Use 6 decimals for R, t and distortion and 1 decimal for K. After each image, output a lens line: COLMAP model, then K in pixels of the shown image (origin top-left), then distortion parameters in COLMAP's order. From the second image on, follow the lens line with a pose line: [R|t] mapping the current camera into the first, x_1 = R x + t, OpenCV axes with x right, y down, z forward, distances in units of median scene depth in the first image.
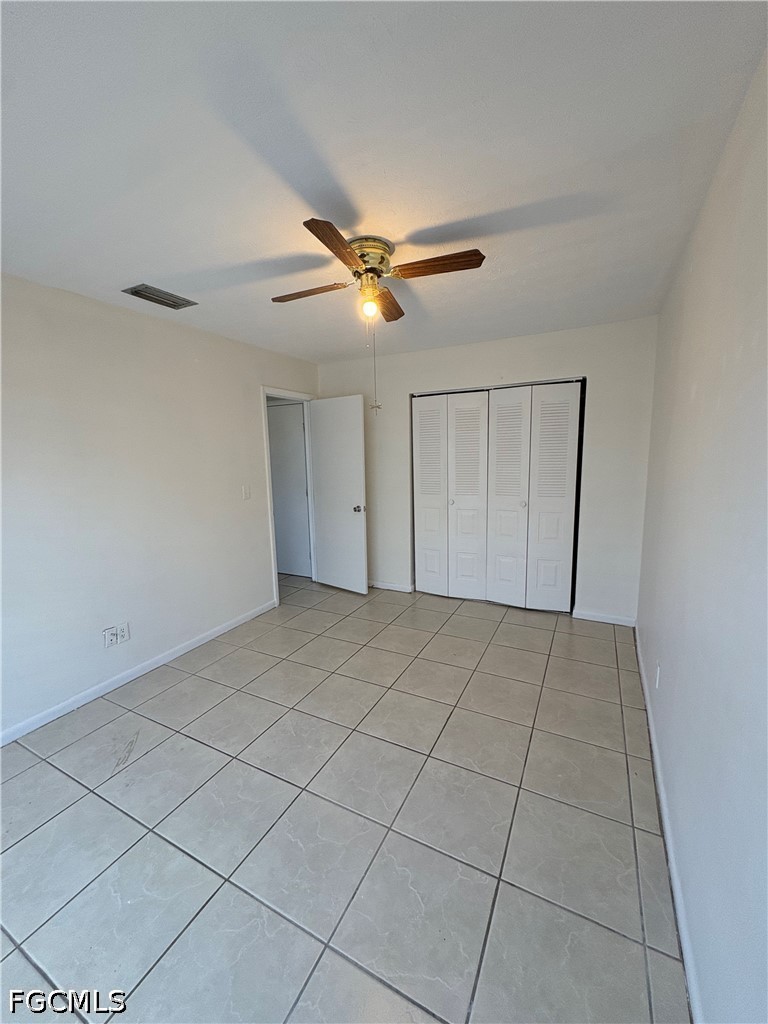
lens RADIAL K [[412.3, 0, 386.6], [0, 412.3, 511.2], [0, 0, 1]] dist [0.002196, -0.000348]
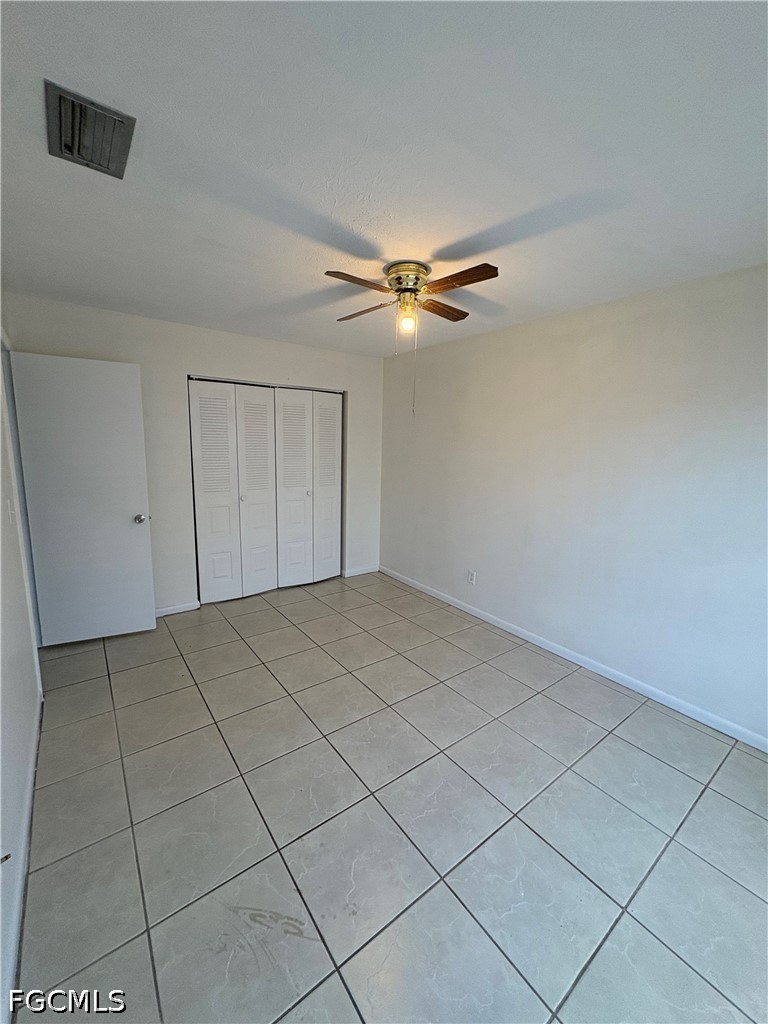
lens RADIAL K [[412.3, 0, 385.2], [0, 412.3, 508.3], [0, 0, 1]] dist [0.002196, -0.000348]
pose [[0.420188, -0.110435, 0.900692, -0.656248], [0.097835, 0.992295, 0.076025, -0.043932], [-0.902148, 0.056174, 0.427755, 0.340261]]
